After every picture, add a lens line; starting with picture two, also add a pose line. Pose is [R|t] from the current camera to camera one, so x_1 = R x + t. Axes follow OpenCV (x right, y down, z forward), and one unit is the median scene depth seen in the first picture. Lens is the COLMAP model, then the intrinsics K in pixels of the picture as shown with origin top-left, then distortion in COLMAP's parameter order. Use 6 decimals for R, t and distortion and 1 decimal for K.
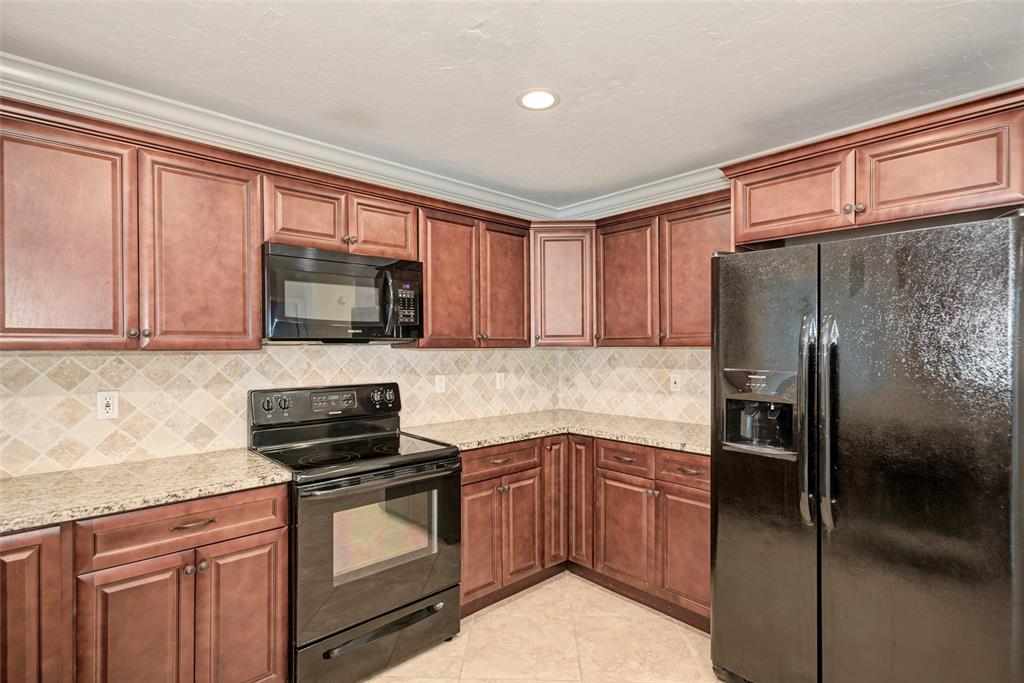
lens RADIAL K [[497.2, 0, 513.0], [0, 497.2, 347.1], [0, 0, 1]] dist [0.004334, -0.000409]
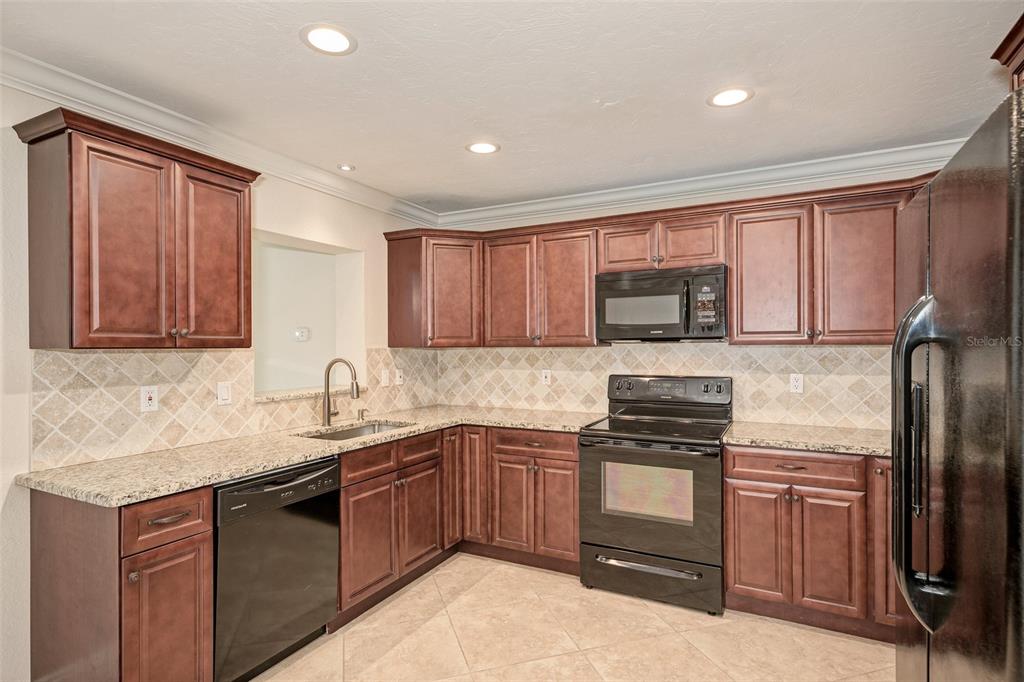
lens RADIAL K [[522.4, 0, 514.7], [0, 522.4, 348.9], [0, 0, 1]] dist [0.003730, 0.000559]
pose [[0.346052, 0.006983, -0.938189, 0.724305], [0.003291, 0.999957, 0.008656, -0.001726], [0.938210, -0.006083, 0.346014, 0.188069]]
